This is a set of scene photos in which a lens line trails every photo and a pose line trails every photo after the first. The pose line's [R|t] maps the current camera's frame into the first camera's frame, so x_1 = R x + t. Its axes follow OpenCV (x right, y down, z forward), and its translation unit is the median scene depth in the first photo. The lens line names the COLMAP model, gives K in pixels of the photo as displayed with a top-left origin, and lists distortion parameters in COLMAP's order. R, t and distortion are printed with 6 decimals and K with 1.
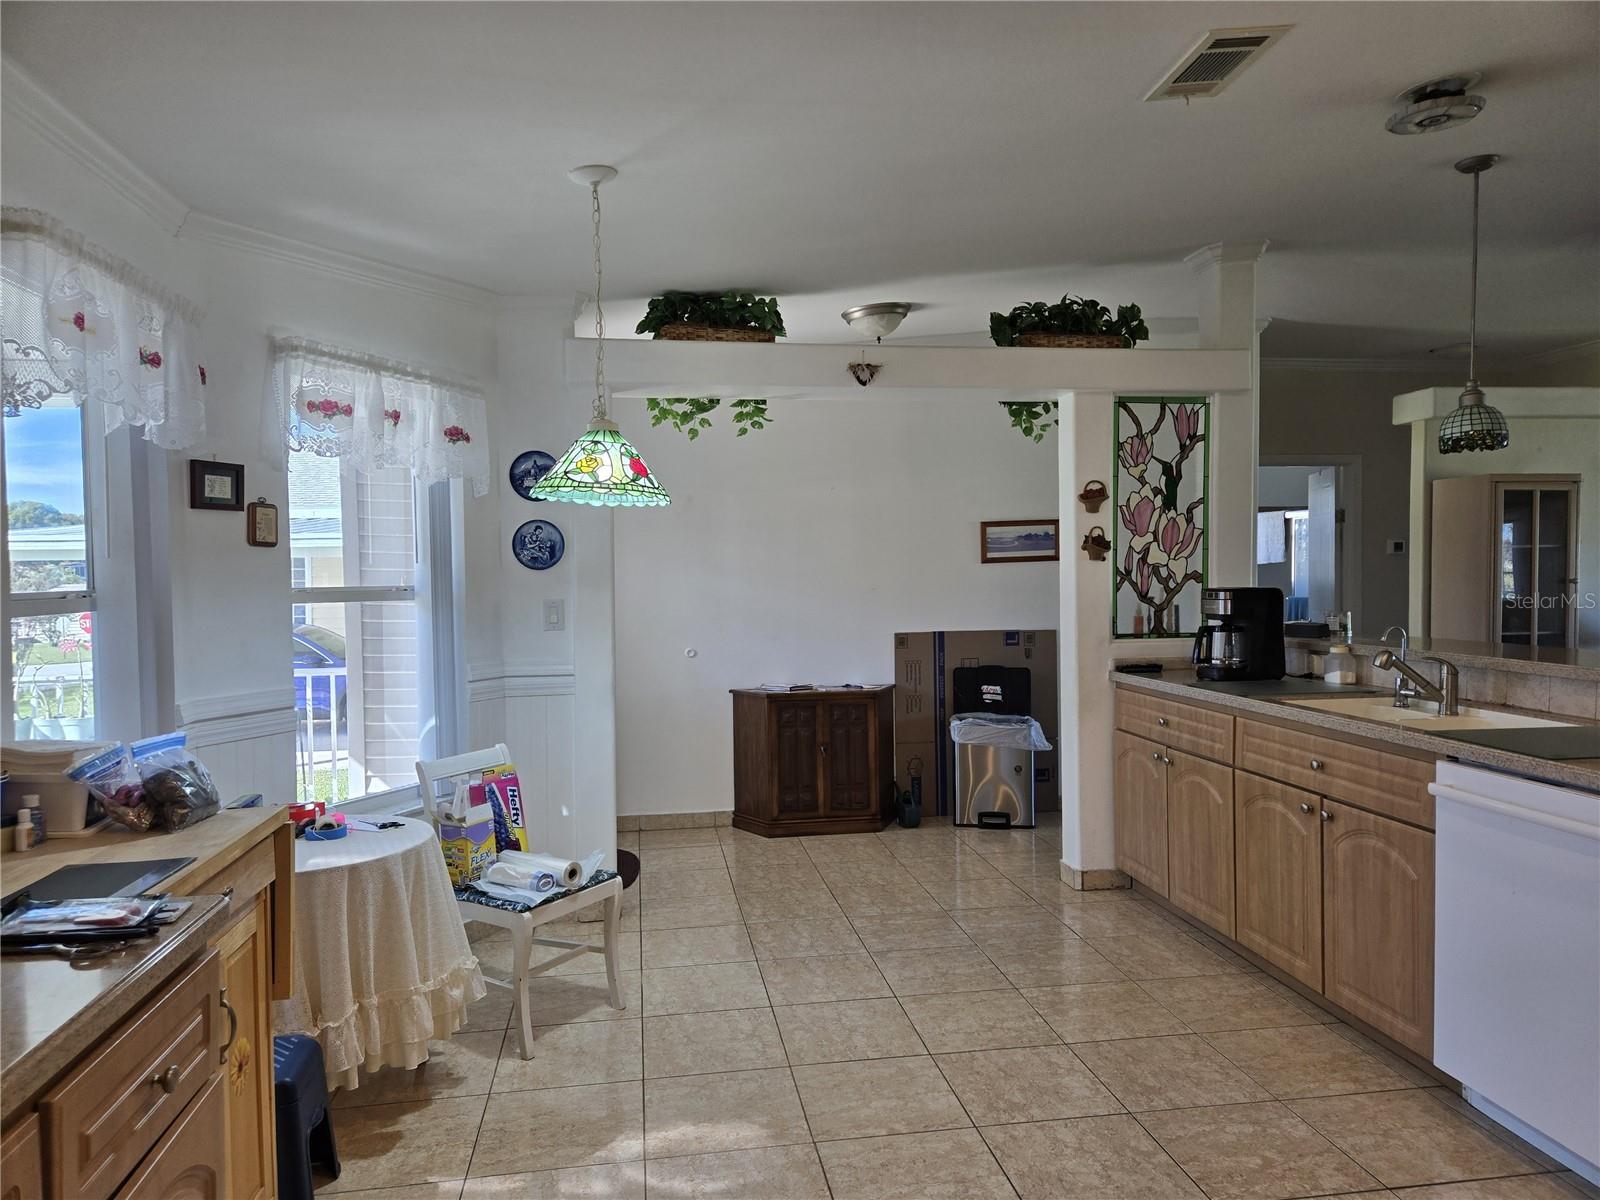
lens RADIAL K [[1062.5, 0, 802.5], [0, 1062.5, 610.4], [0, 0, 1]] dist [0.070757, -0.049866]
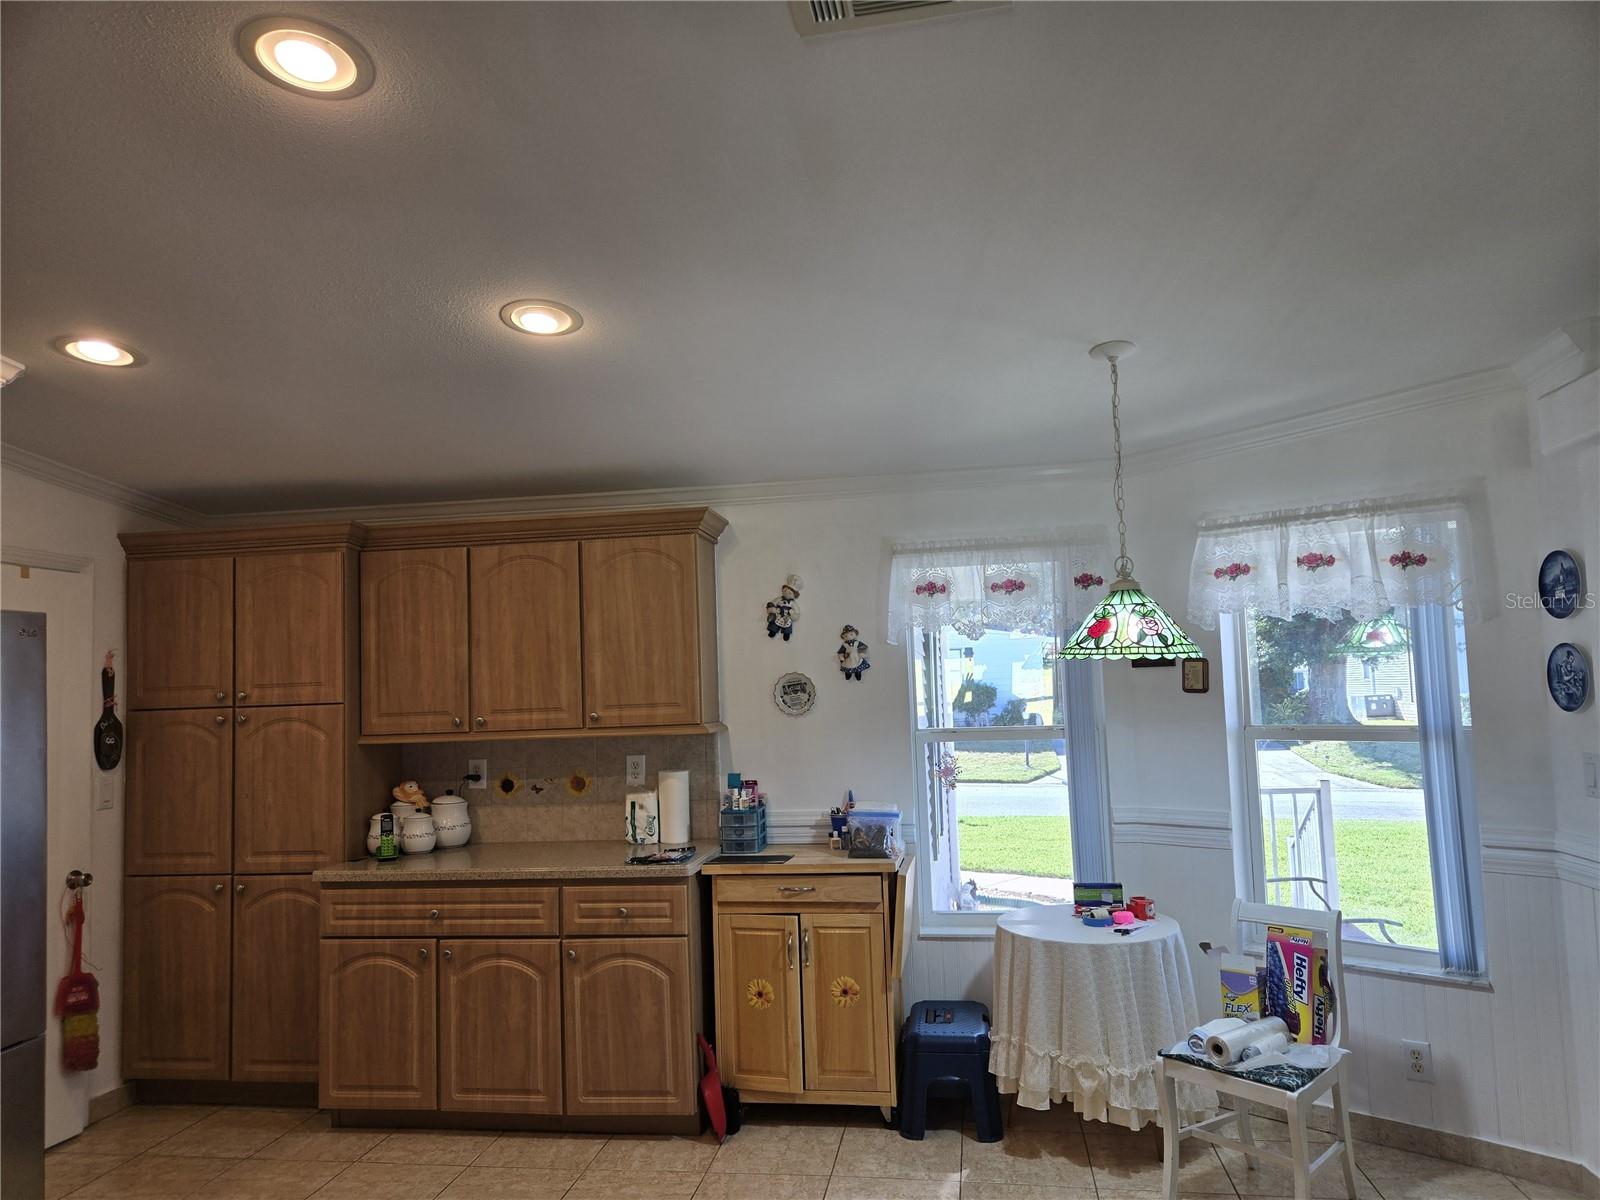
lens RADIAL K [[1062.5, 0, 792.8], [0, 1062.5, 611.8], [0, 0, 1]] dist [0.070757, -0.049866]
pose [[-0.316266, -0.049108, -0.947399, 0.582512], [0.002803, 0.998607, -0.052698, -0.062896], [0.948666, -0.019322, -0.315687, 0.674716]]
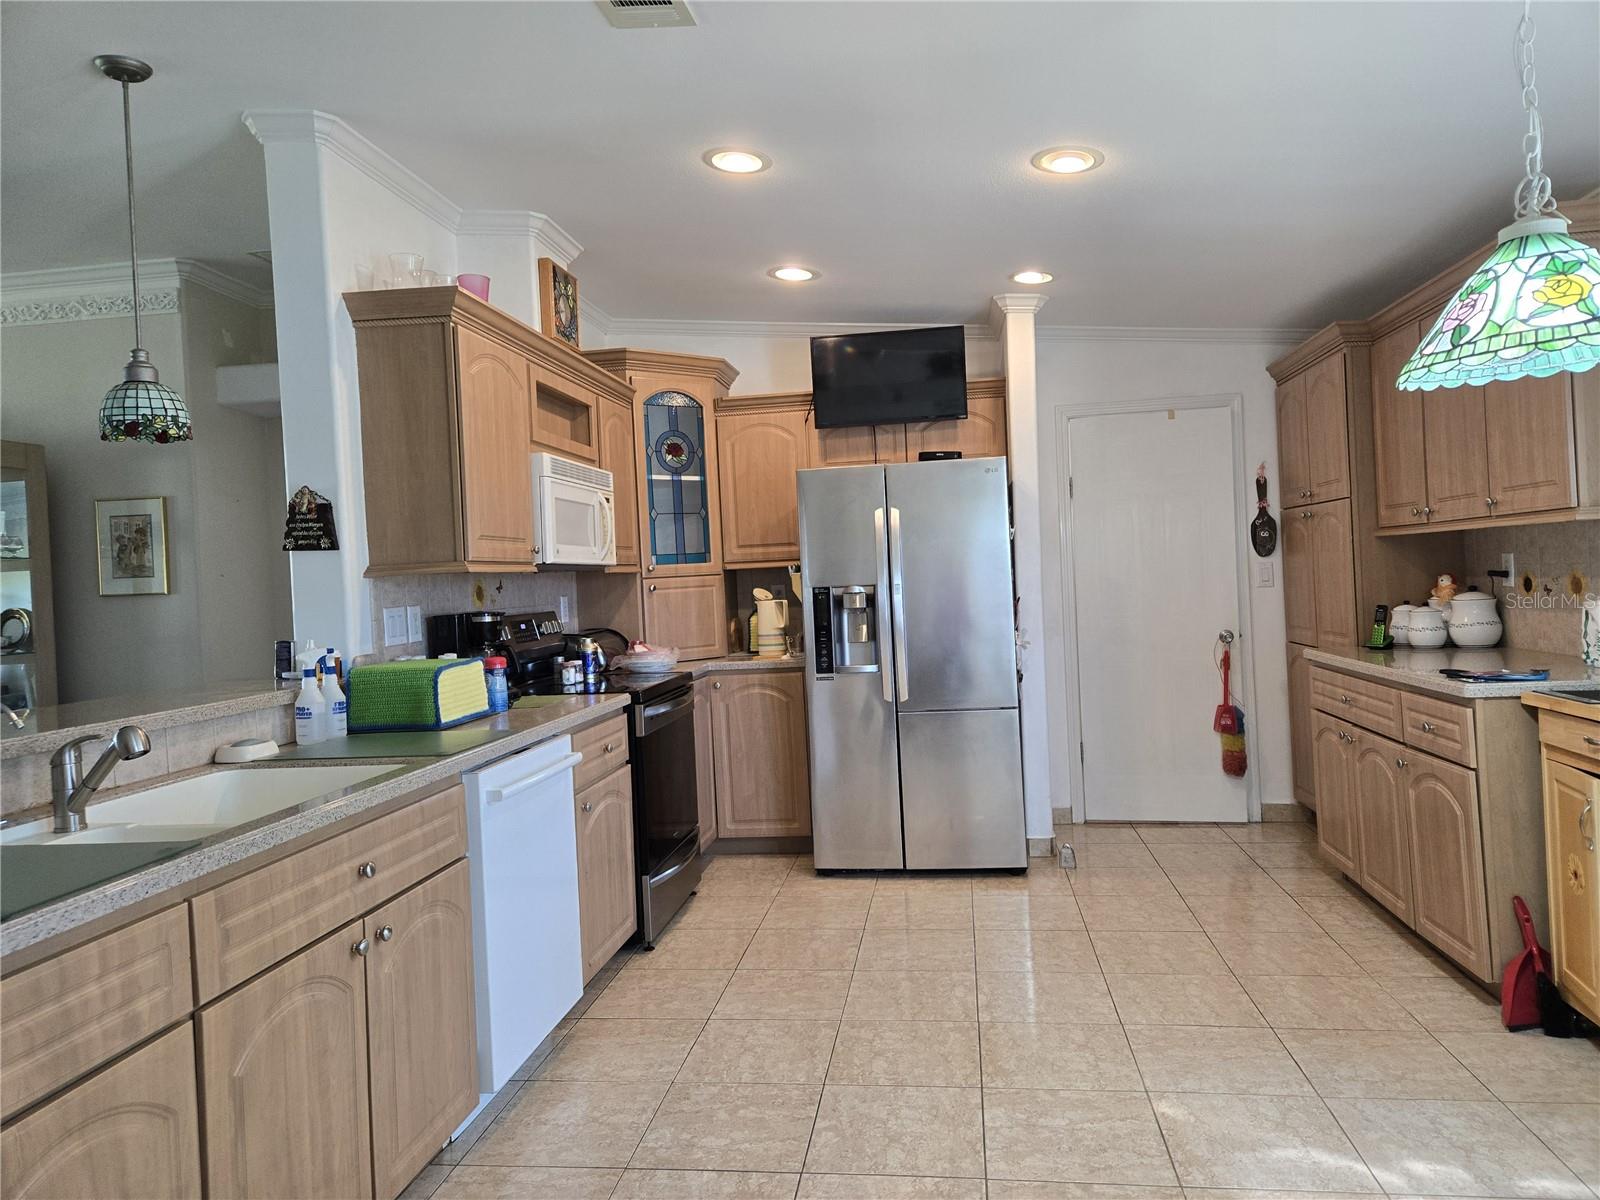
lens RADIAL K [[1062.5, 0, 815.2], [0, 1062.5, 581.6], [0, 0, 1]] dist [0.070757, -0.049866]
pose [[-0.955965, 0.056988, 0.287895, 0.007527], [0.070239, 0.996884, 0.035898, -0.027022], [-0.284952, 0.054539, -0.956989, 1.086271]]
